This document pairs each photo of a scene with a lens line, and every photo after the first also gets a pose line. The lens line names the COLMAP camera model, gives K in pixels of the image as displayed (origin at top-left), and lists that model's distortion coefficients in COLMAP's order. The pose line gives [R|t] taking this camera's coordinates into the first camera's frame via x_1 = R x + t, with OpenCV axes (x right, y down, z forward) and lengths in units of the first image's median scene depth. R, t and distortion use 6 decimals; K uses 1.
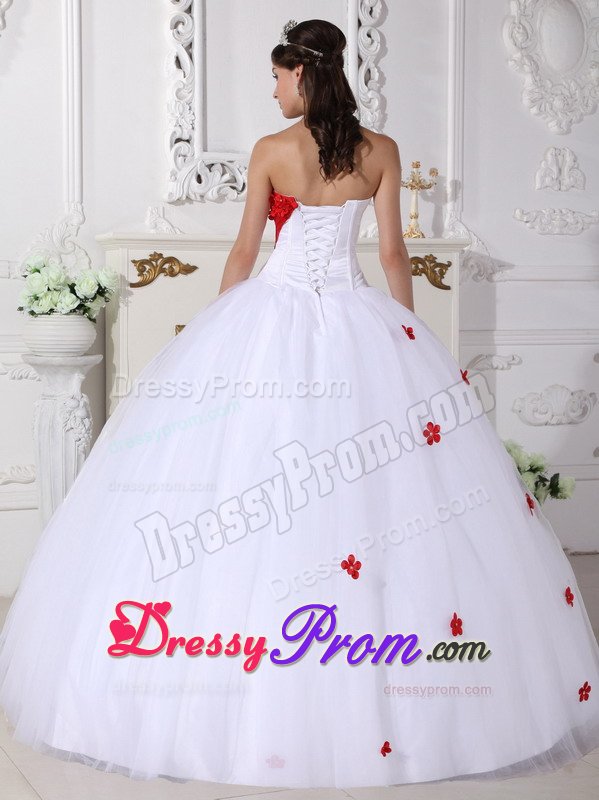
lens RADIAL K [[1606.9, 0, 273.5], [0, 1606.9, 397.6], [0, 0, 1]] dist [0.291800, 0.000000]
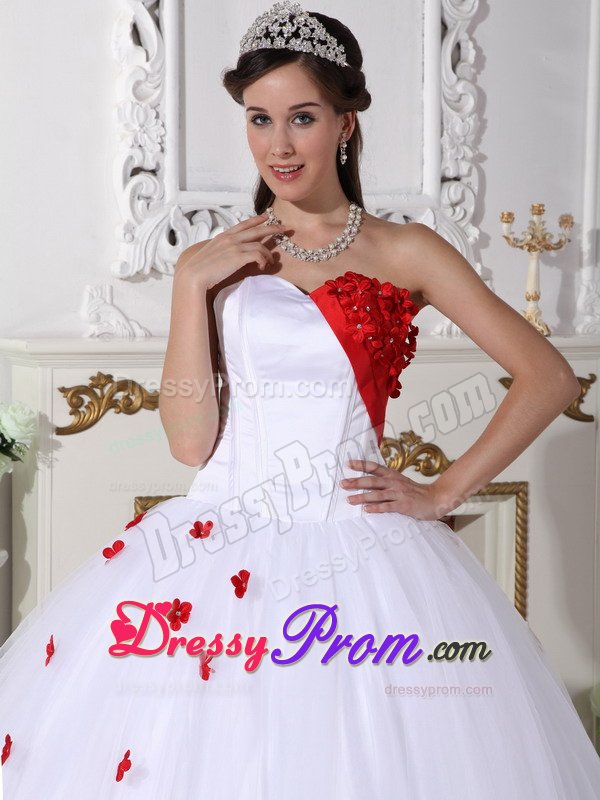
lens RADIAL K [[1873.5, 0, 276.3], [0, 1873.5, 417.6], [0, 0, 1]] dist [0.450700, 0.000000]
pose [[0.998451, 0.001925, 0.055608, -0.046469], [-0.005512, 0.997908, 0.064421, -0.114613], [-0.055368, -0.064627, 0.996372, 0.317324]]
